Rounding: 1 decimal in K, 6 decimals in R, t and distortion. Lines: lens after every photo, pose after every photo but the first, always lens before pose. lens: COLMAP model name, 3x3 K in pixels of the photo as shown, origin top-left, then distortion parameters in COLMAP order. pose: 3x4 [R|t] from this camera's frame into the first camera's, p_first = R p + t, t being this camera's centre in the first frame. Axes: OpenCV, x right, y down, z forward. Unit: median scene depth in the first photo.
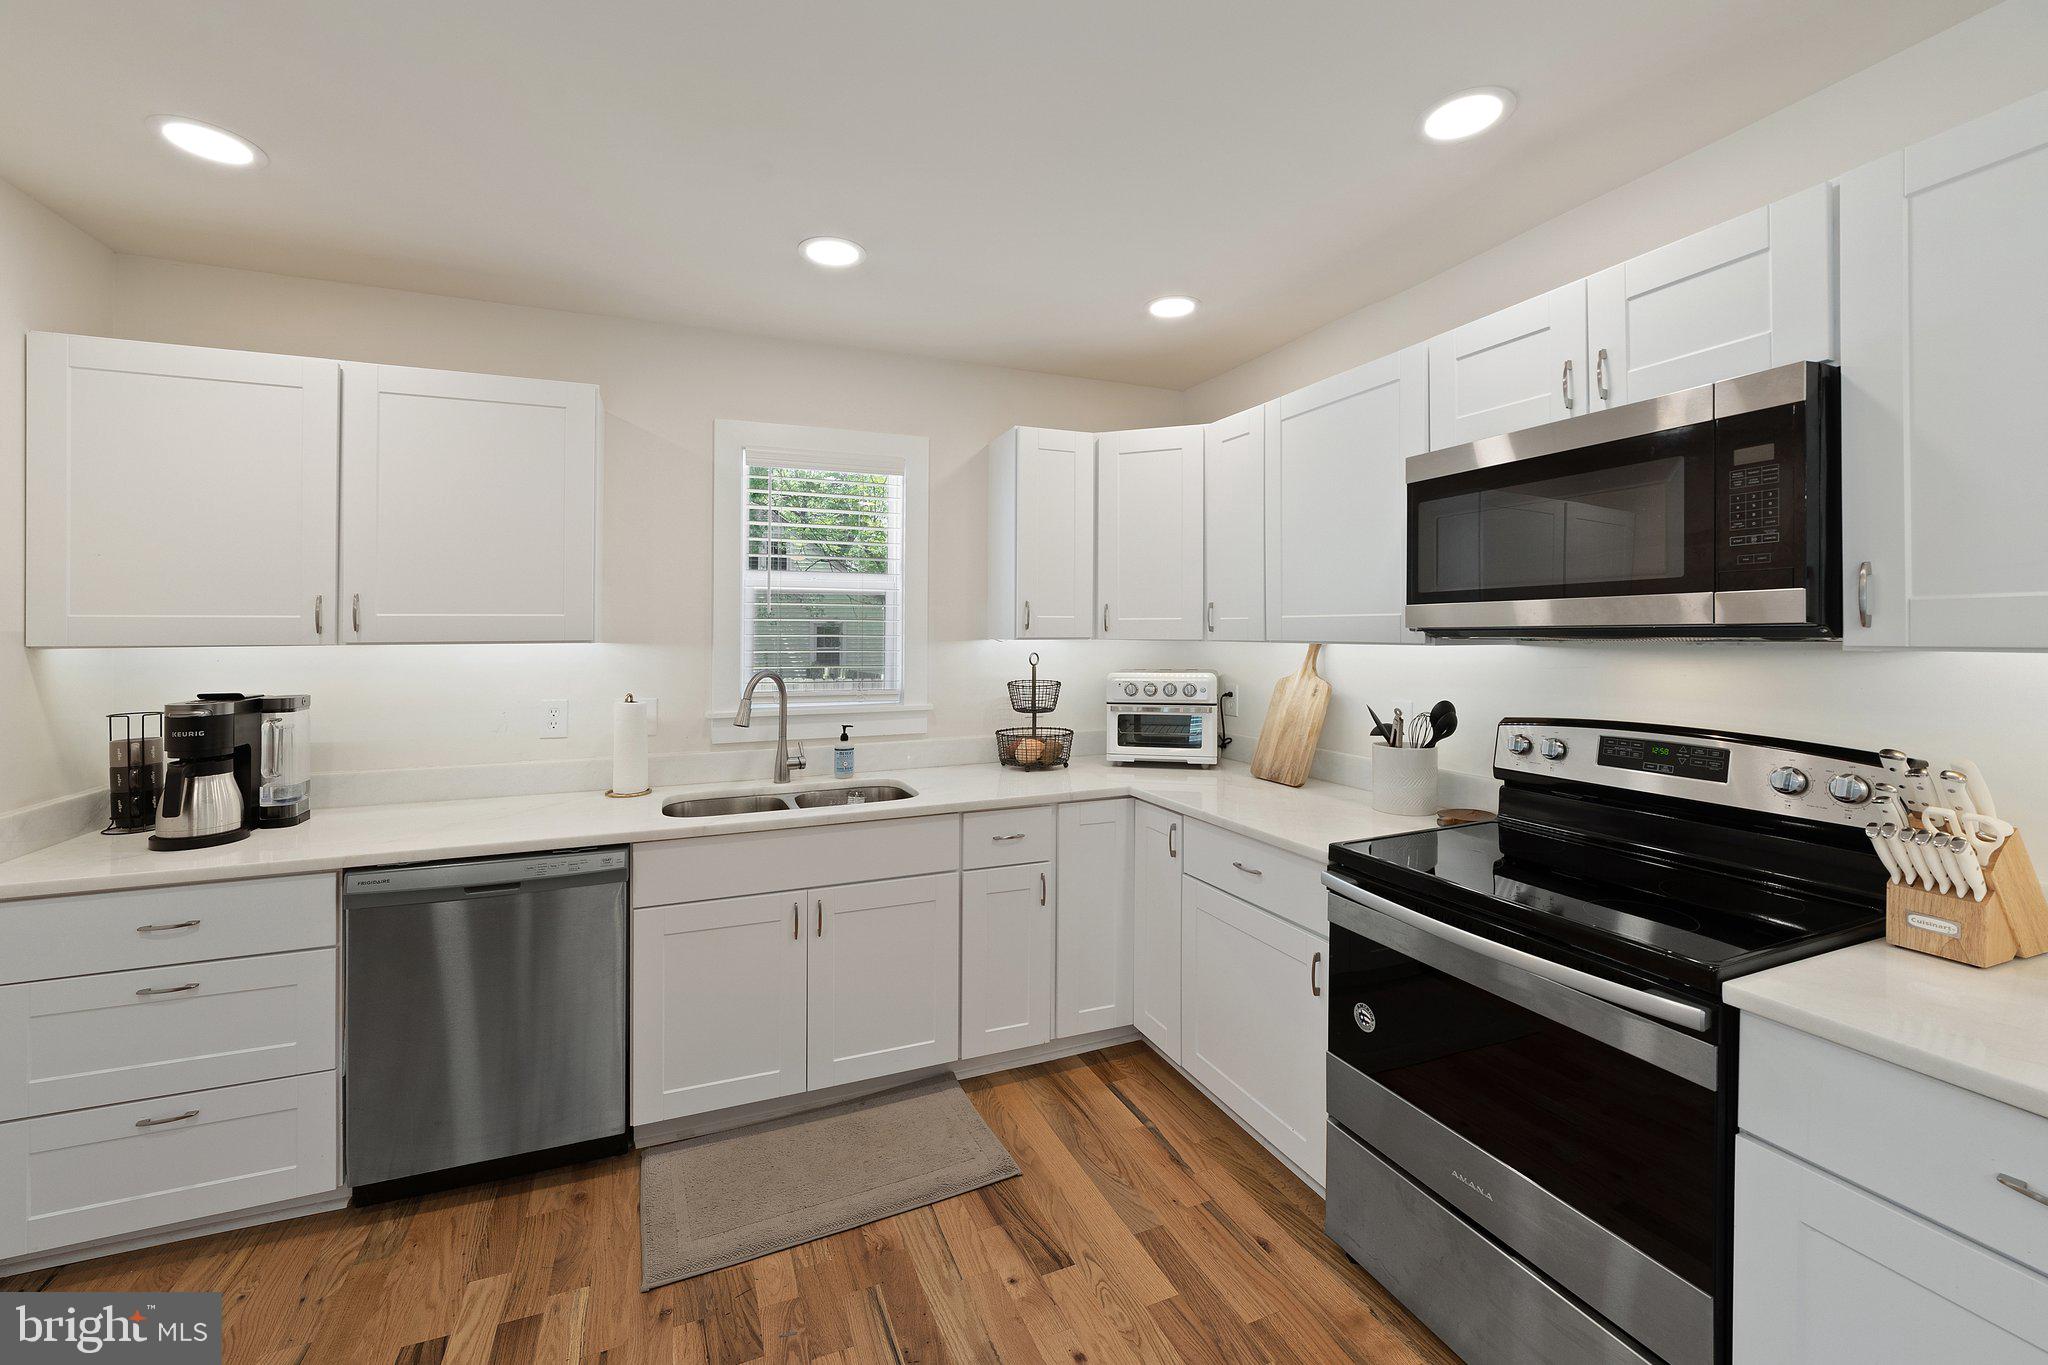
lens RADIAL K [[827.1, 0, 999.6], [0, 827.1, 628.8], [0, 0, 1]] dist [-0.011367, 0.000141]
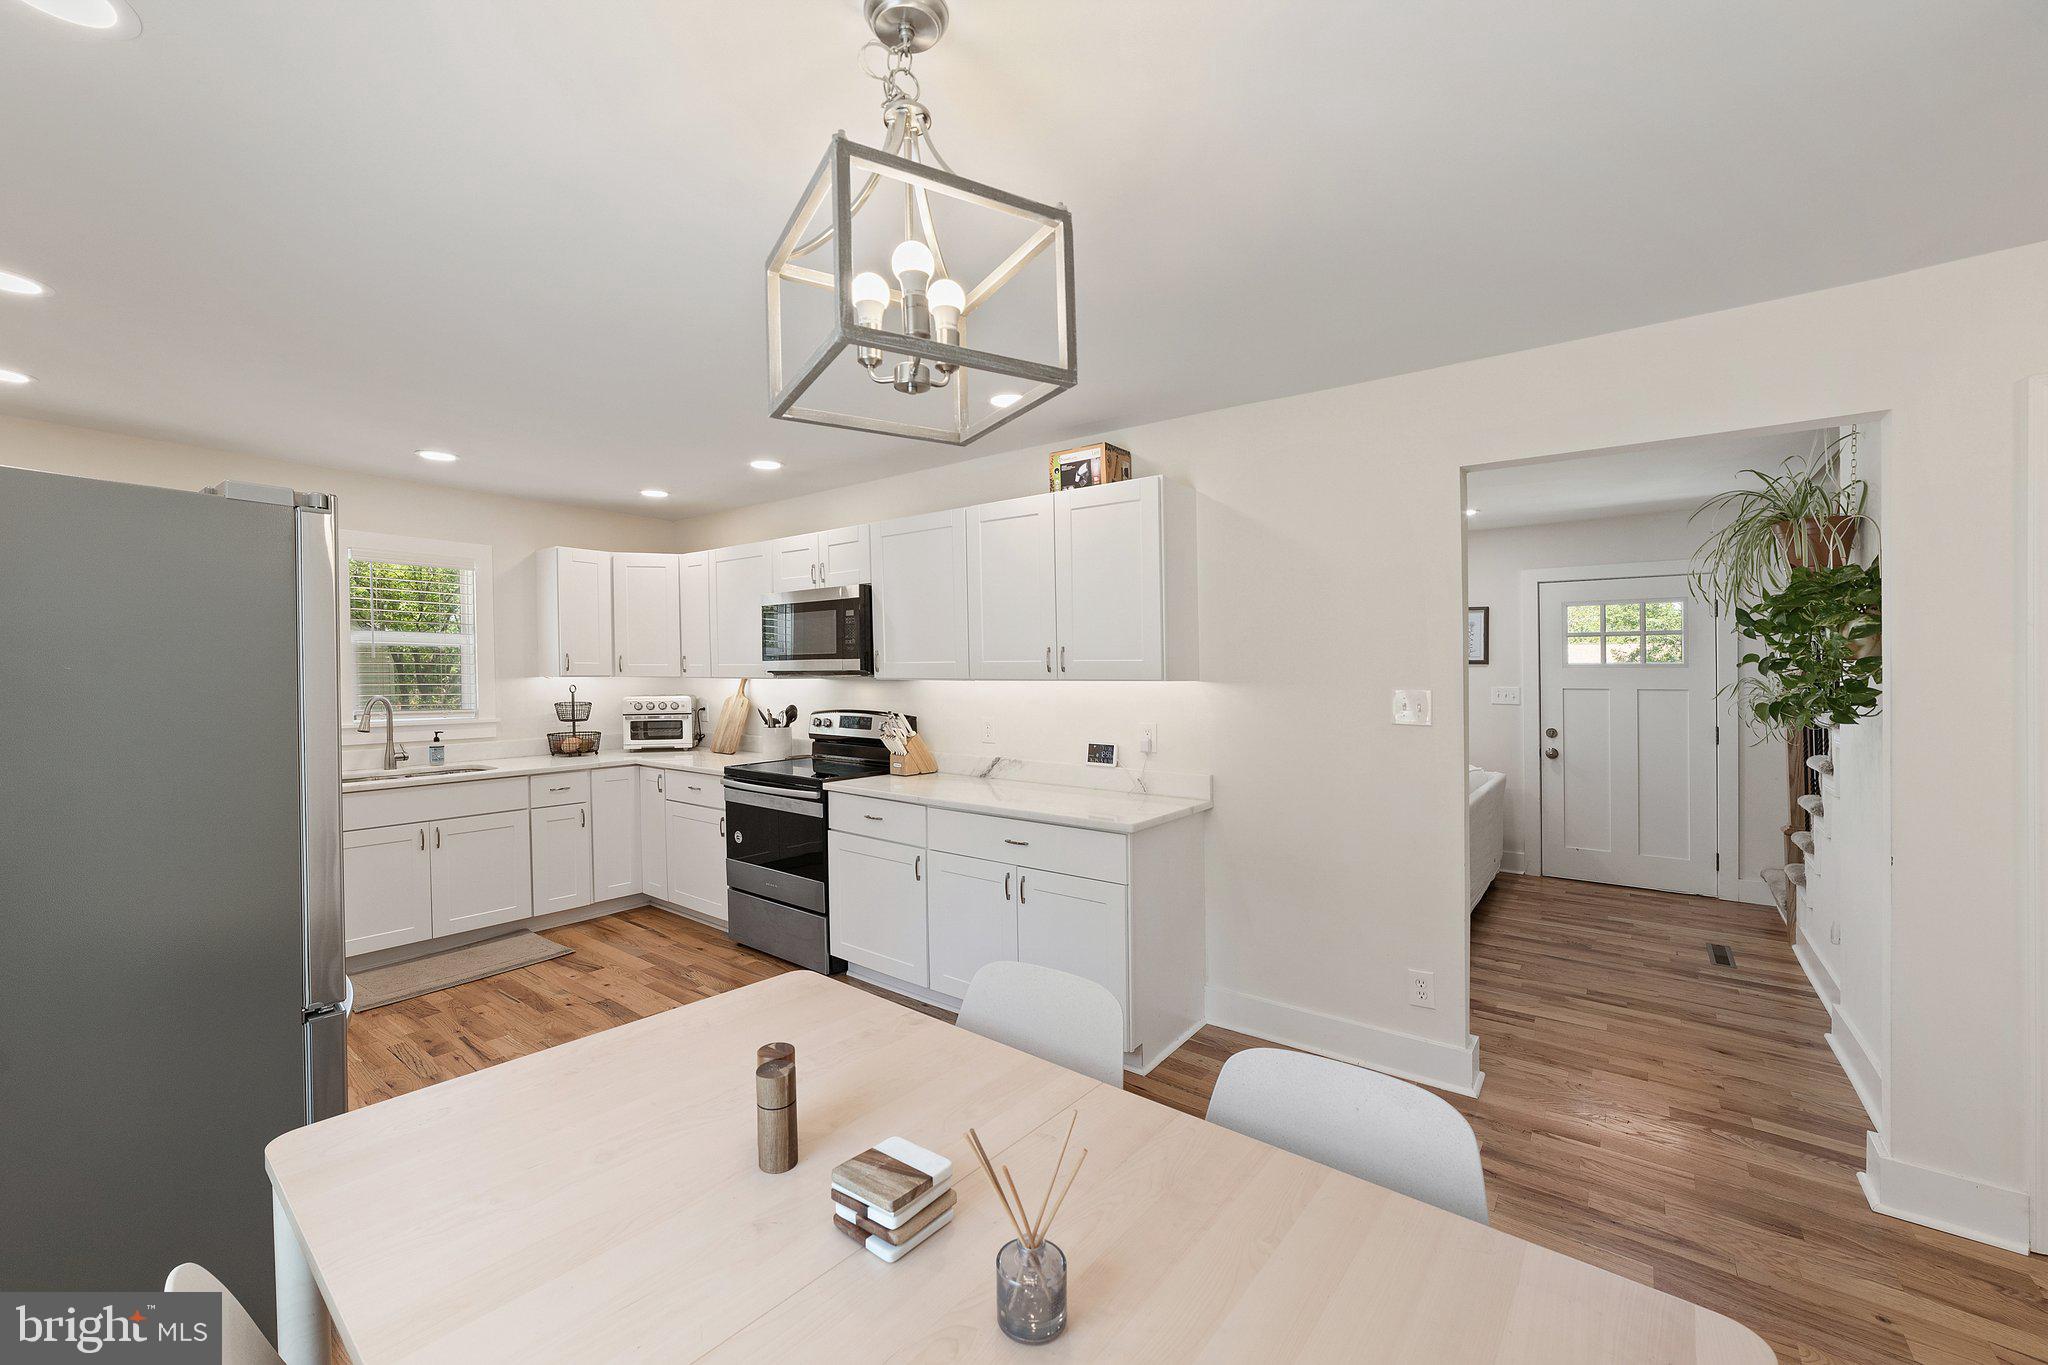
lens RADIAL K [[802.5, 0, 1020.4], [0, 802.5, 720.9], [0, 0, 1]] dist [-0.015773, 0.000066]
pose [[0.848526, -0.028849, 0.528367, -0.052057], [-0.006522, 0.997867, 0.064957, -0.009635], [-0.529114, -0.058564, 0.846527, -0.964565]]
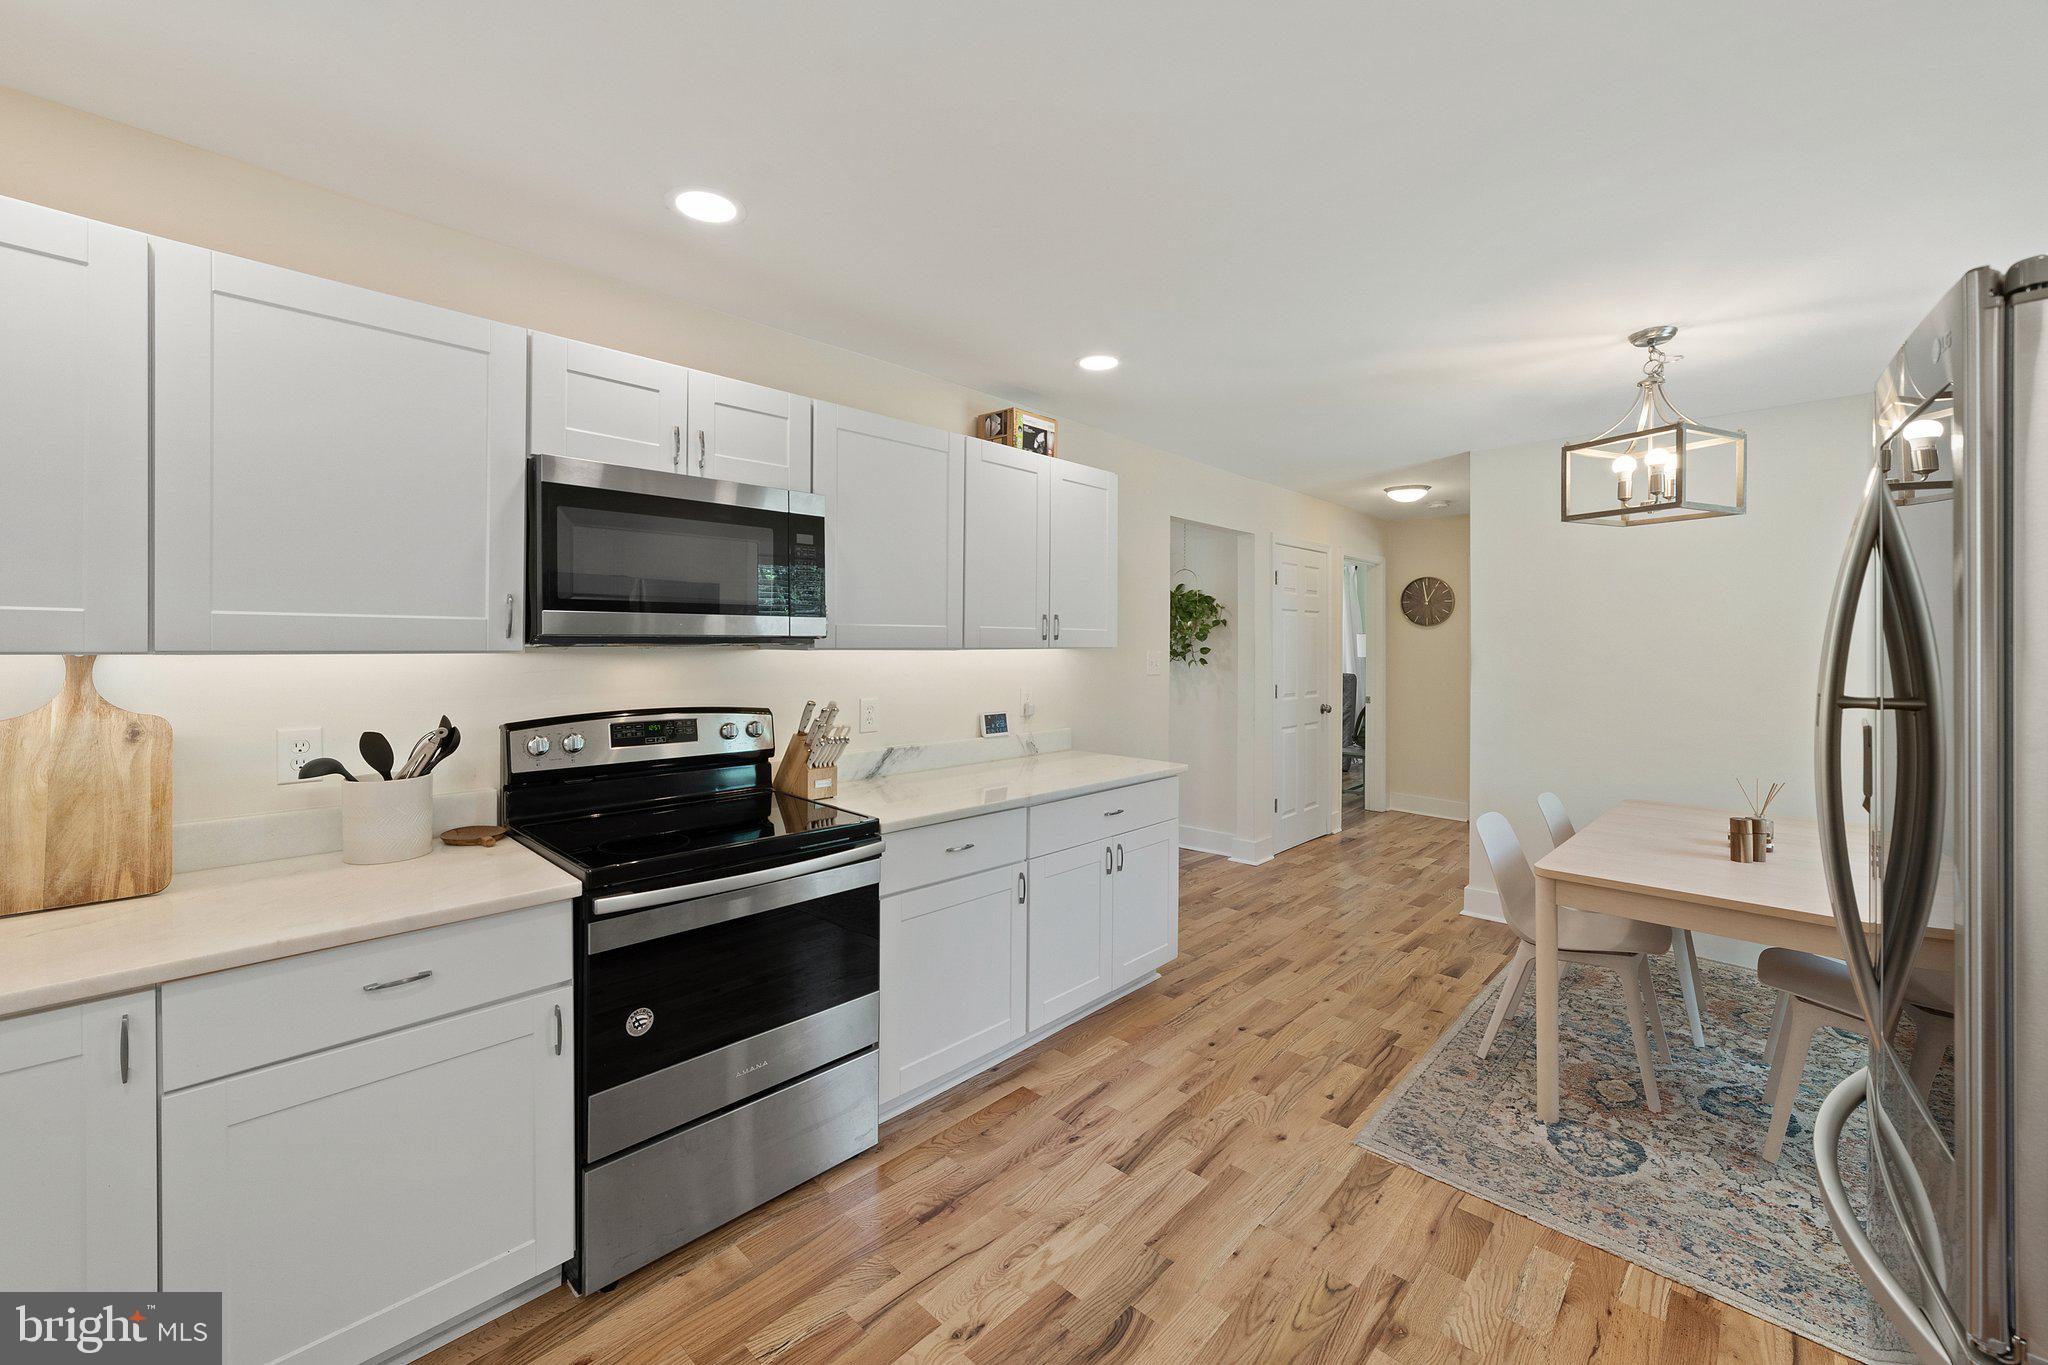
lens RADIAL K [[804.7, 0, 1017.2], [0, 804.7, 663.8], [0, 0, 1]] dist [-0.010781, 0.000478]
pose [[-0.422949, -0.024570, 0.905820, -0.449438], [-0.009730, 0.999698, 0.022573, 0.005318], [-0.906101, 0.000733, -0.423060, 0.712358]]
